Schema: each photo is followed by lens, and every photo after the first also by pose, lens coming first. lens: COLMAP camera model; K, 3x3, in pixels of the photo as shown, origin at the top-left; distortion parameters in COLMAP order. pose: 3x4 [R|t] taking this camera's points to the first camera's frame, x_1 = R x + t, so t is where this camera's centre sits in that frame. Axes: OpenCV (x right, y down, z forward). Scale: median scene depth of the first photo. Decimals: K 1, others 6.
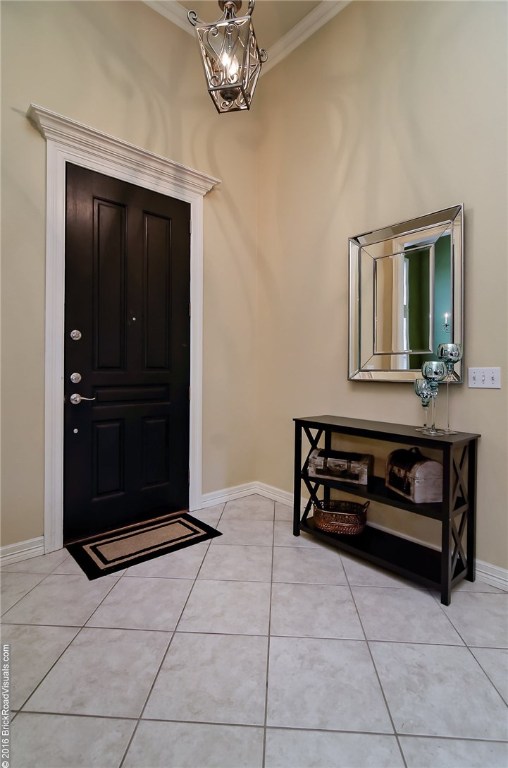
lens RADIAL K [[380.5, 0, 251.8], [0, 380.5, 371.3], [0, 0, 1]] dist [-0.000955, -0.000092]
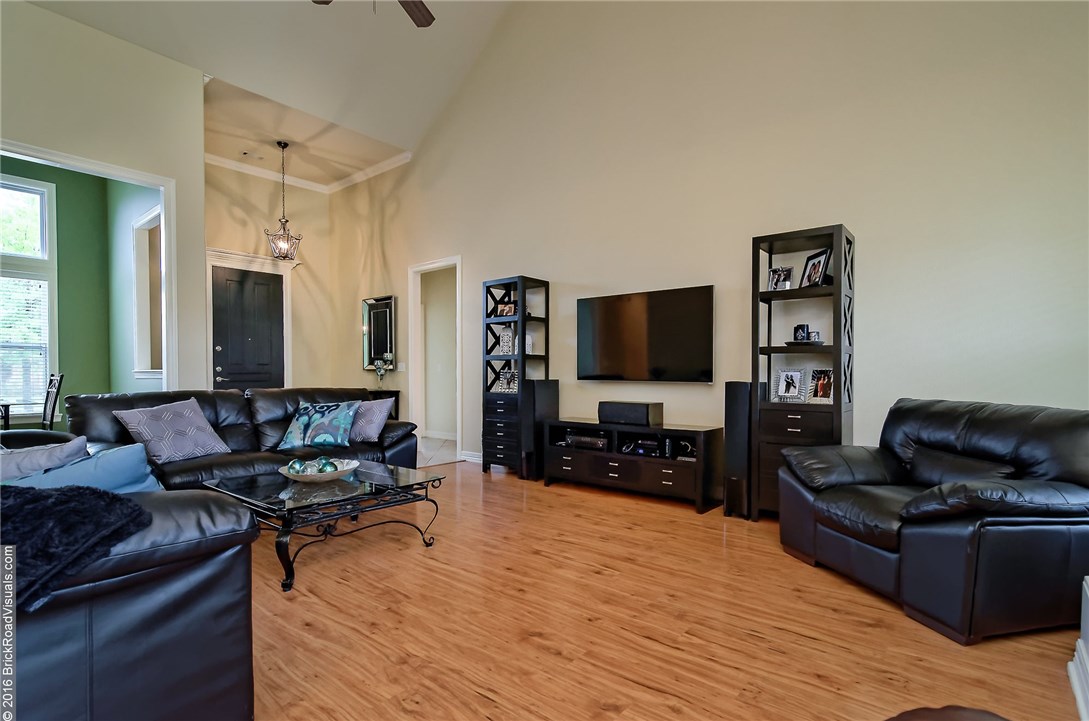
lens RADIAL K [[539.5, 0, 545.9], [0, 539.5, 382.2], [0, 0, 1]] dist [-0.000955, -0.000092]
pose [[0.989832, -0.007132, 0.142066, 0.858624], [0.004383, 0.999797, 0.019651, 0.036901], [-0.142177, -0.018828, 0.989662, -2.103521]]
